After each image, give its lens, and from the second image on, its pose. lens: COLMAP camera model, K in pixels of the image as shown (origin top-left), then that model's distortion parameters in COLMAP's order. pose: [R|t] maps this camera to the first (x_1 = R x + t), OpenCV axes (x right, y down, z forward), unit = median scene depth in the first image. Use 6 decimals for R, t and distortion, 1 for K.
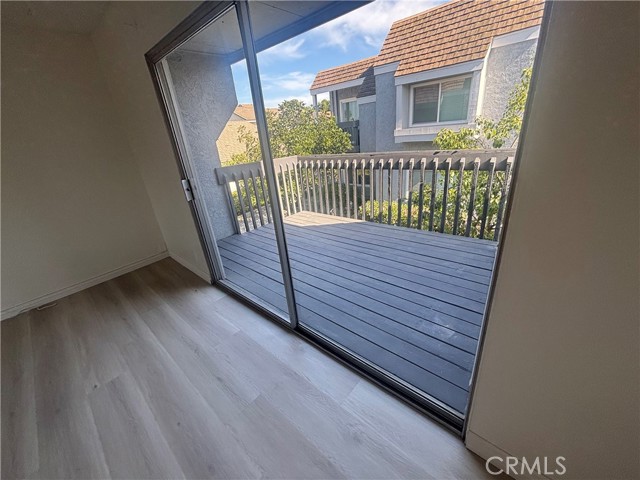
lens RADIAL K [[258.0, 0, 321.4], [0, 258.0, 240.9], [0, 0, 1]] dist [0.002849, 0.000222]
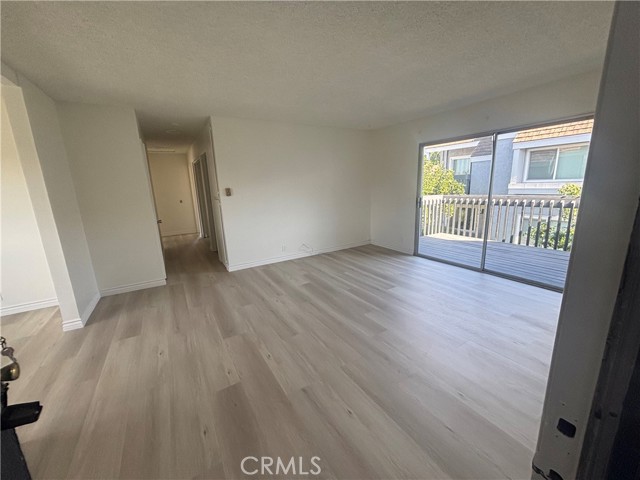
lens RADIAL K [[258.0, 0, 321.4], [0, 258.0, 240.9], [0, 0, 1]] dist [0.002849, 0.000222]
pose [[0.953076, 0.123268, -0.276496, -0.181850], [-0.168340, 0.974912, -0.145627, 0.147180], [0.251609, 0.185339, 0.949917, -0.299695]]
